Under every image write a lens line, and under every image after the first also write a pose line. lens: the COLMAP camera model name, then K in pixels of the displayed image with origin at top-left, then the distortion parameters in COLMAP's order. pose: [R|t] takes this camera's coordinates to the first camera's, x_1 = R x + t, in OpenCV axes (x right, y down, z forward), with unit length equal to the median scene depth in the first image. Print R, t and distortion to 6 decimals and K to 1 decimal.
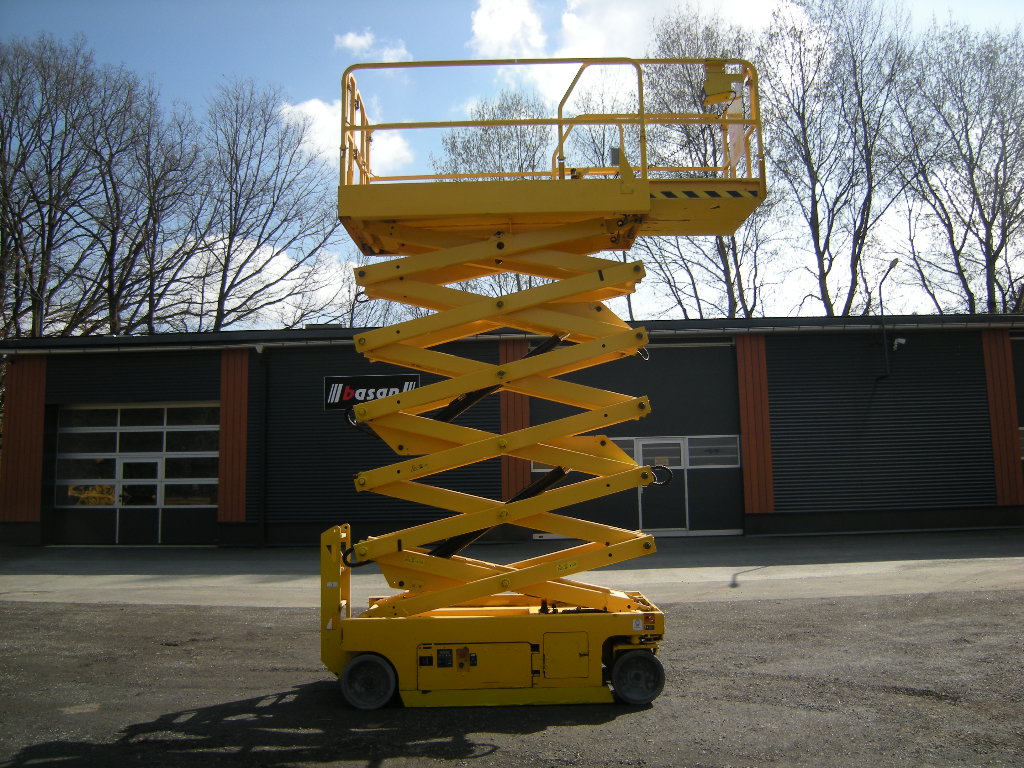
lens RADIAL K [[859.7, 0, 516.4], [0, 859.7, 376.4], [0, 0, 1]] dist [-0.102531, 0.015142]
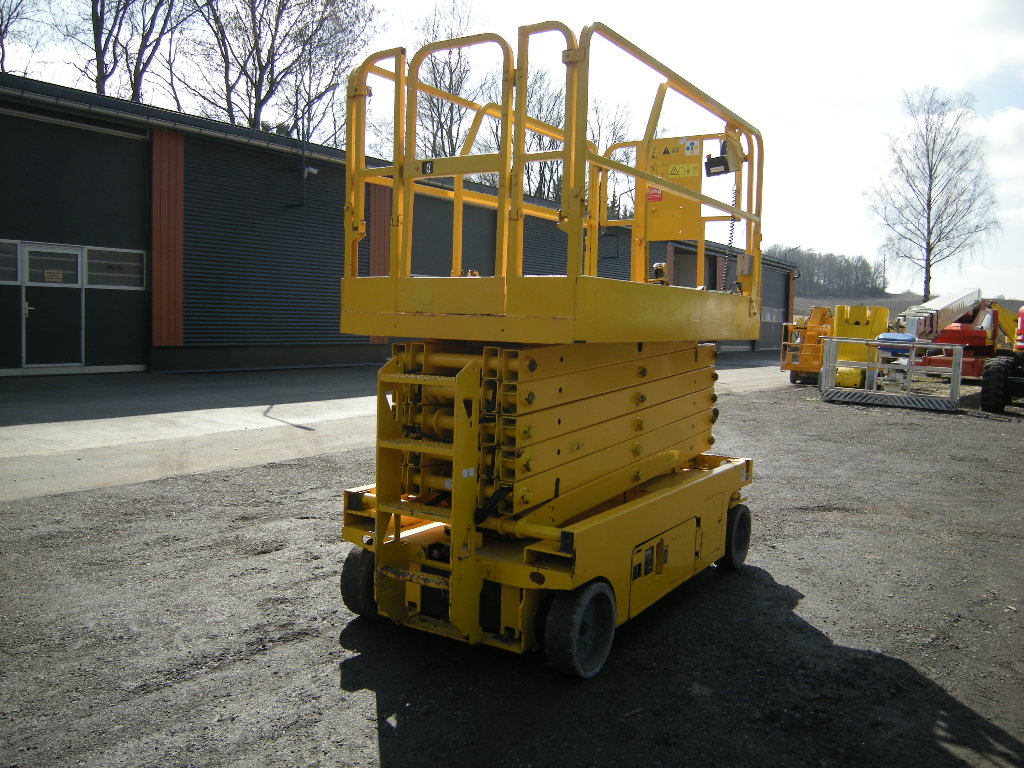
lens RADIAL K [[859.7, 0, 511.4], [0, 859.7, 384.3], [0, 0, 1]] dist [-0.102531, 0.015142]
pose [[0.543547, -0.026855, 0.838949, -0.232631], [-0.143027, 0.981908, 0.124097, 0.043594], [-0.827103, -0.187445, 0.529872, 0.254958]]
